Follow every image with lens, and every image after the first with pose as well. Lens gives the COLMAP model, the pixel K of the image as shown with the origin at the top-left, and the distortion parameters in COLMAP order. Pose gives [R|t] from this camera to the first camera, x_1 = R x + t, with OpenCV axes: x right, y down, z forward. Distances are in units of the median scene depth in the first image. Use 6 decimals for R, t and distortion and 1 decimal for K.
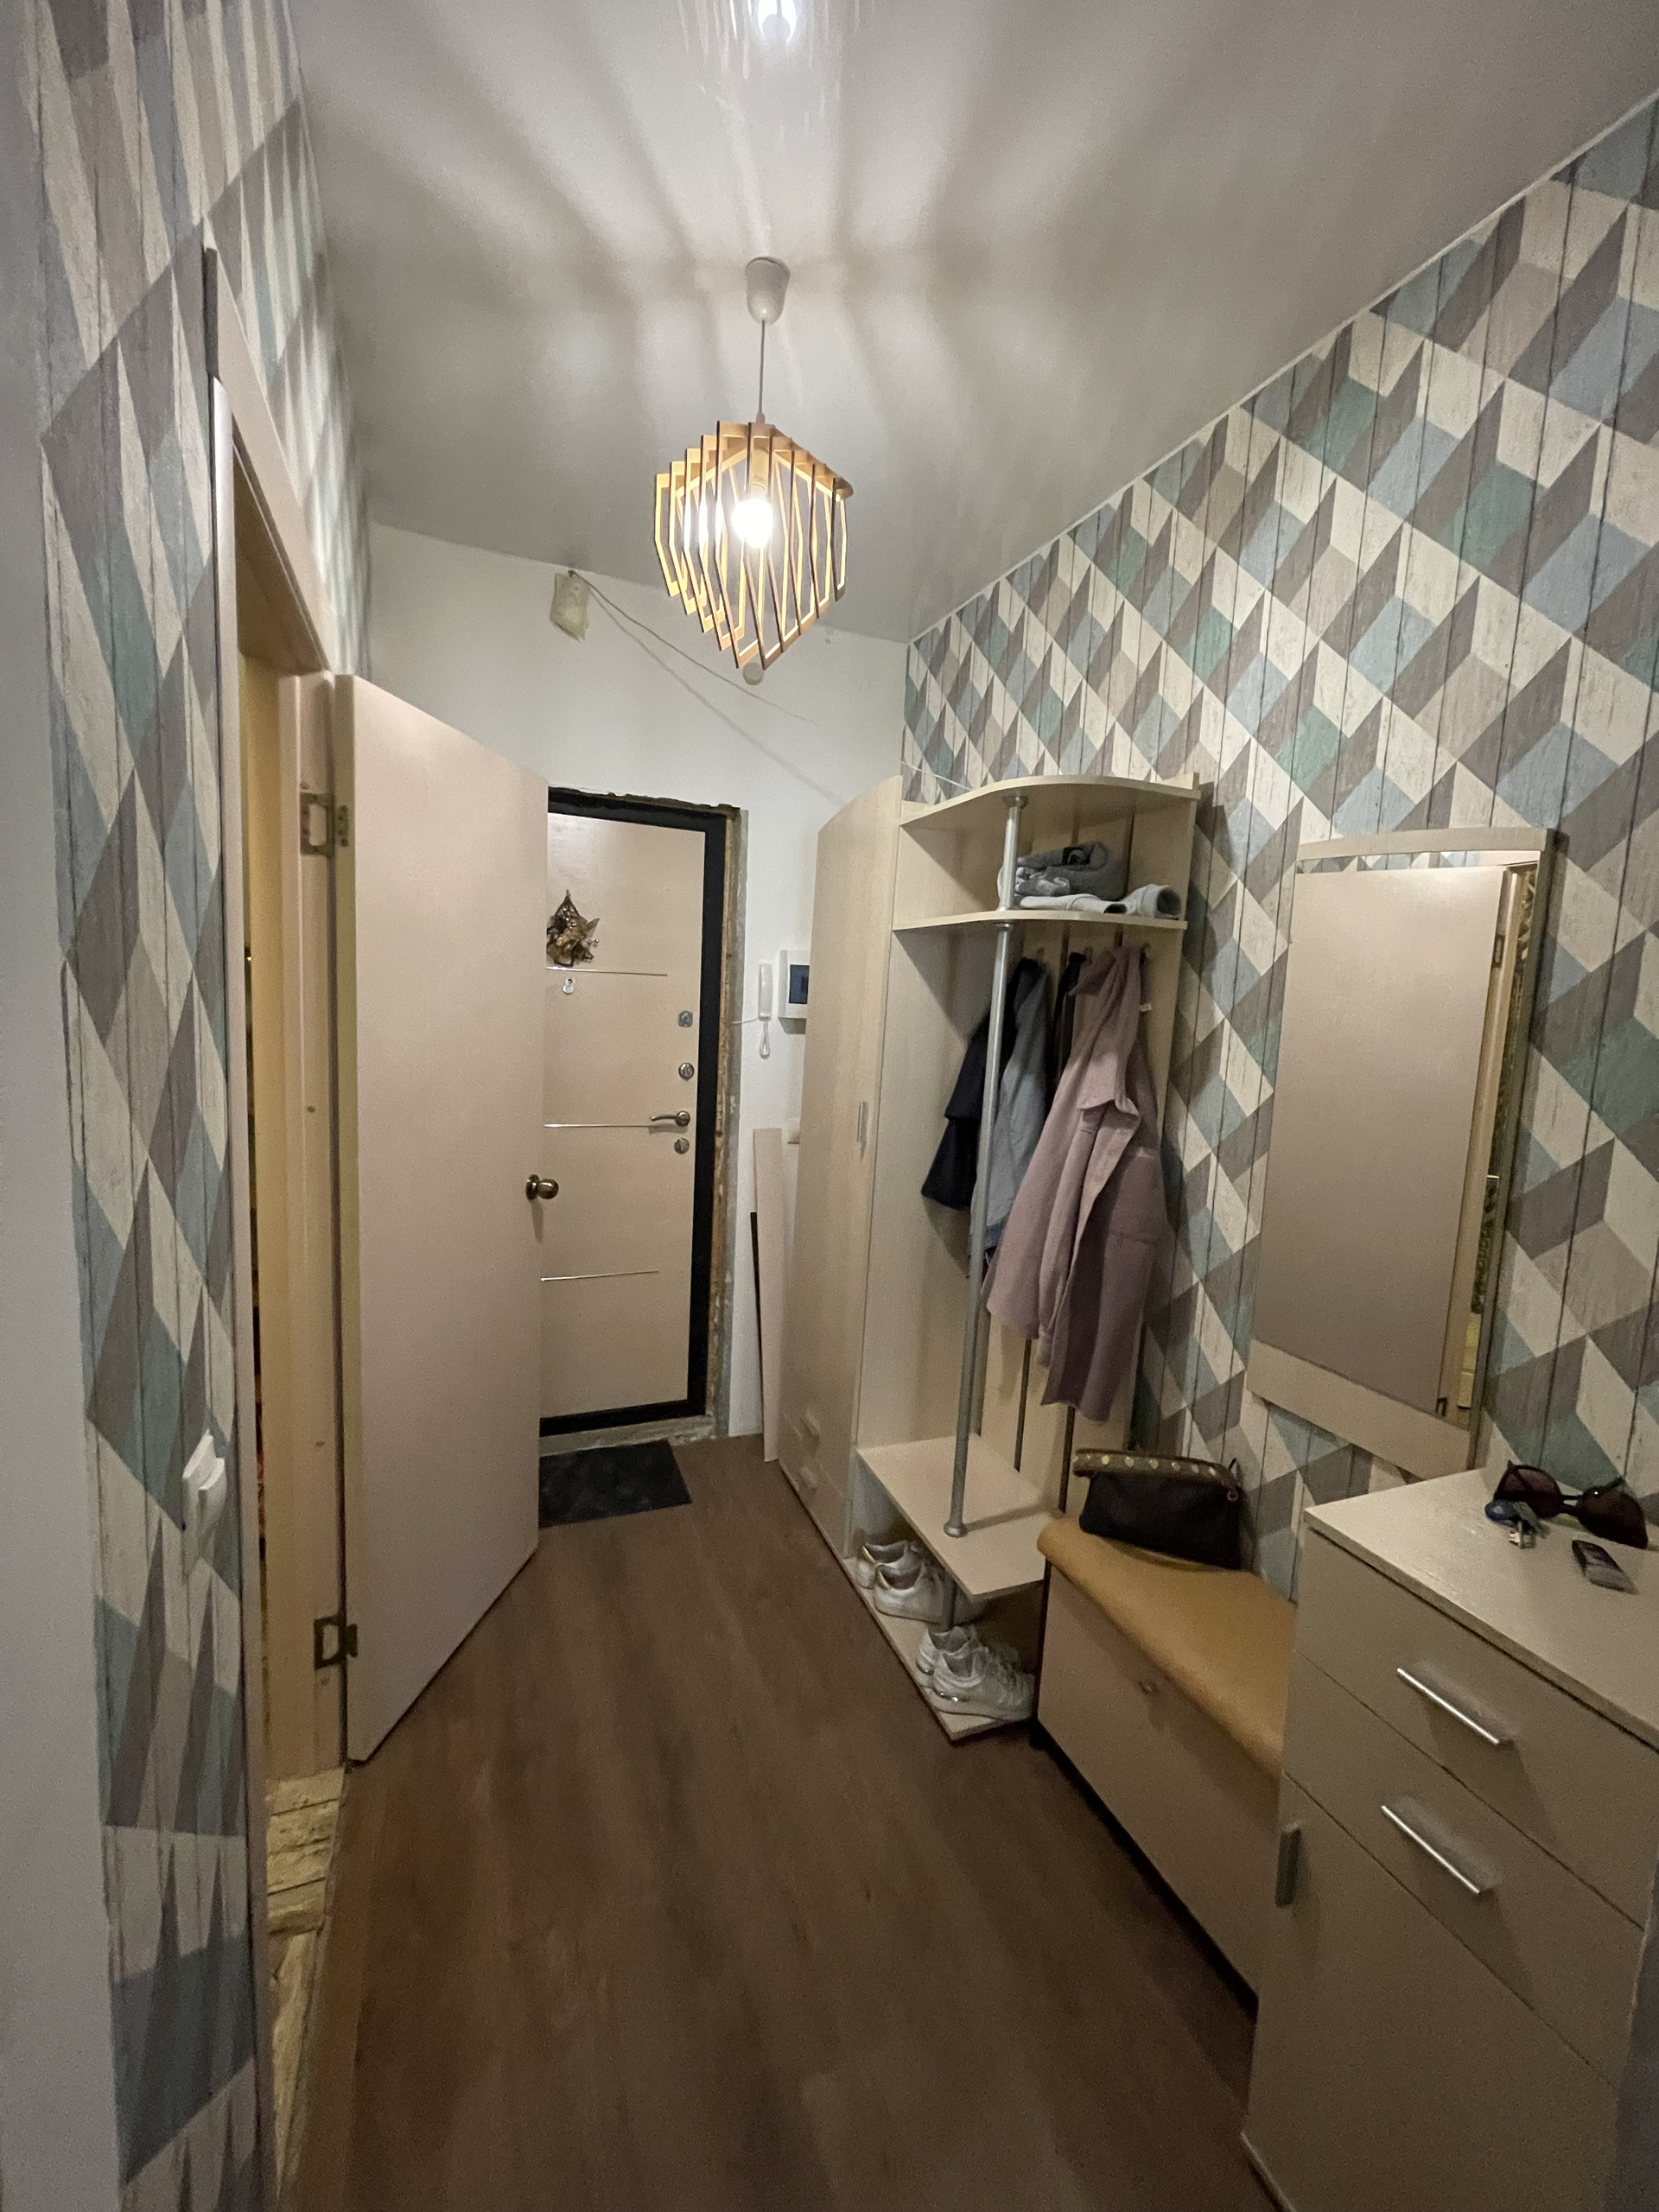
lens RADIAL K [[891.0, 0, 828.8], [0, 891.0, 1101.6], [0, 0, 1]] dist [0.005404, -0.002534]
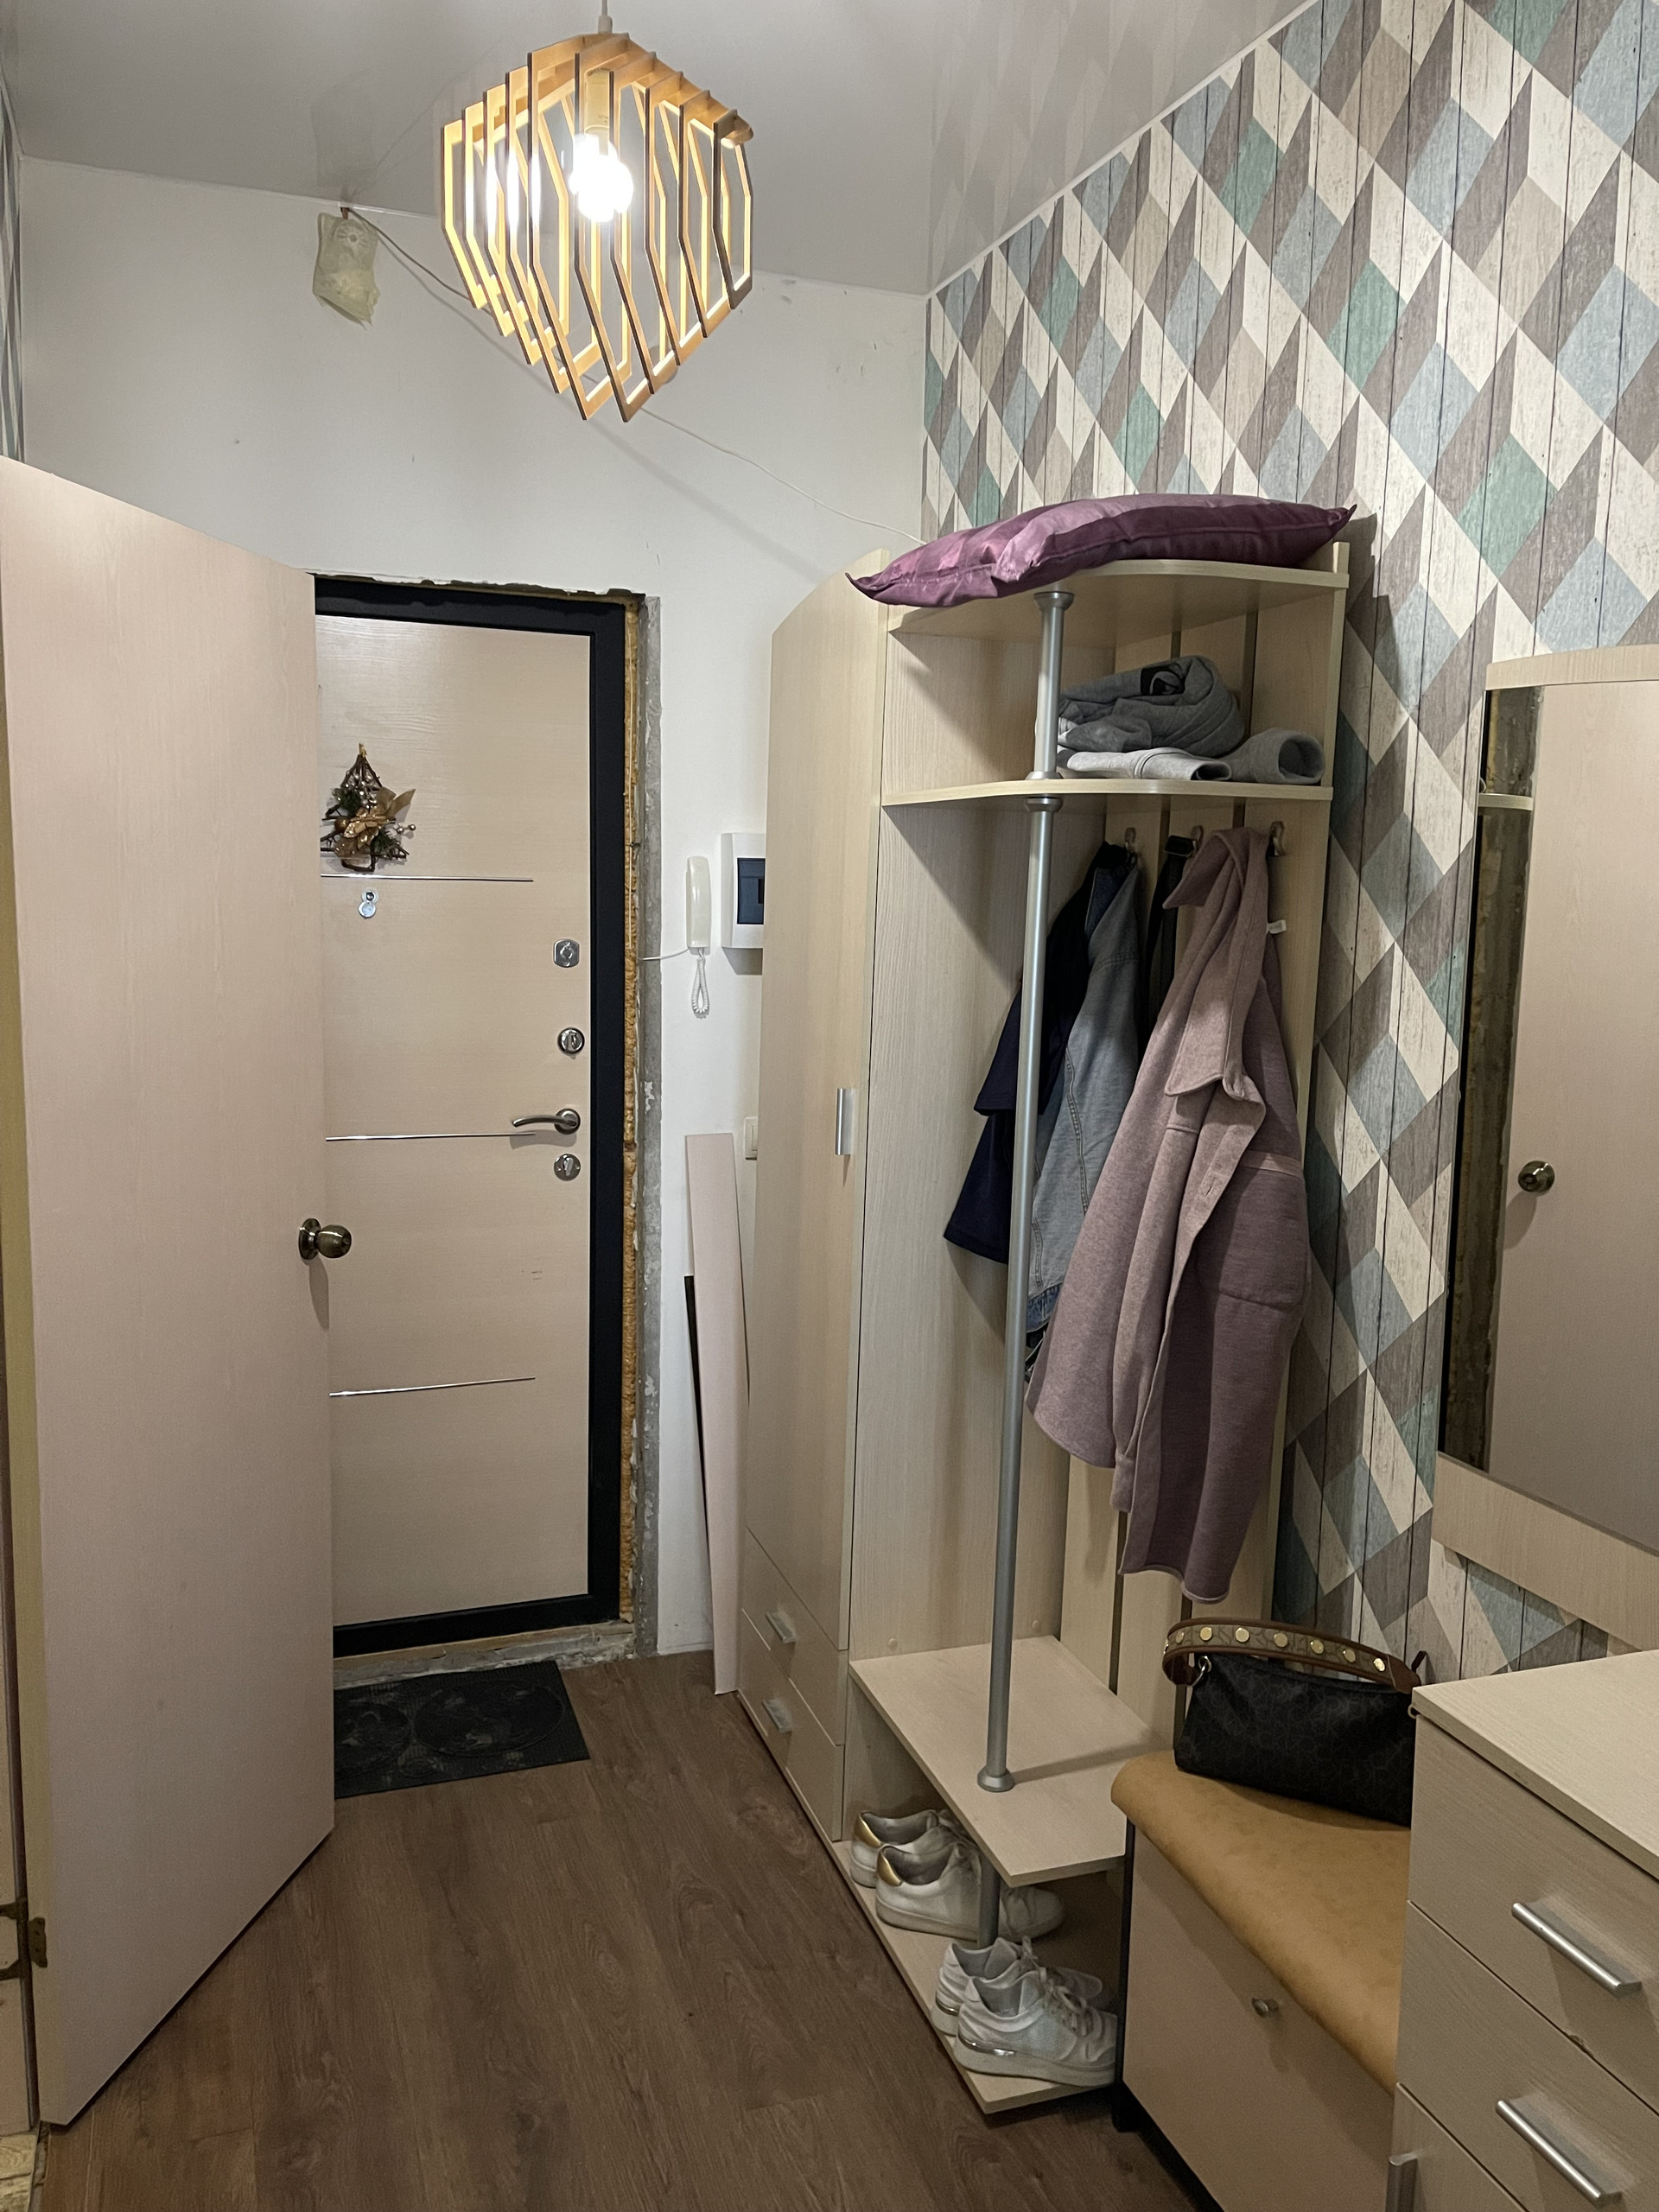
lens RADIAL K [[1701.0, 0, 838.8], [0, 1701.0, 1107.5], [0, 0, 1]] dist [0.072939, -0.075998]
pose [[0.998669, -0.021632, -0.046818, 0.097576], [0.022429, 0.999611, 0.016564, -0.006720], [0.046442, -0.017592, 0.998766, -0.176734]]
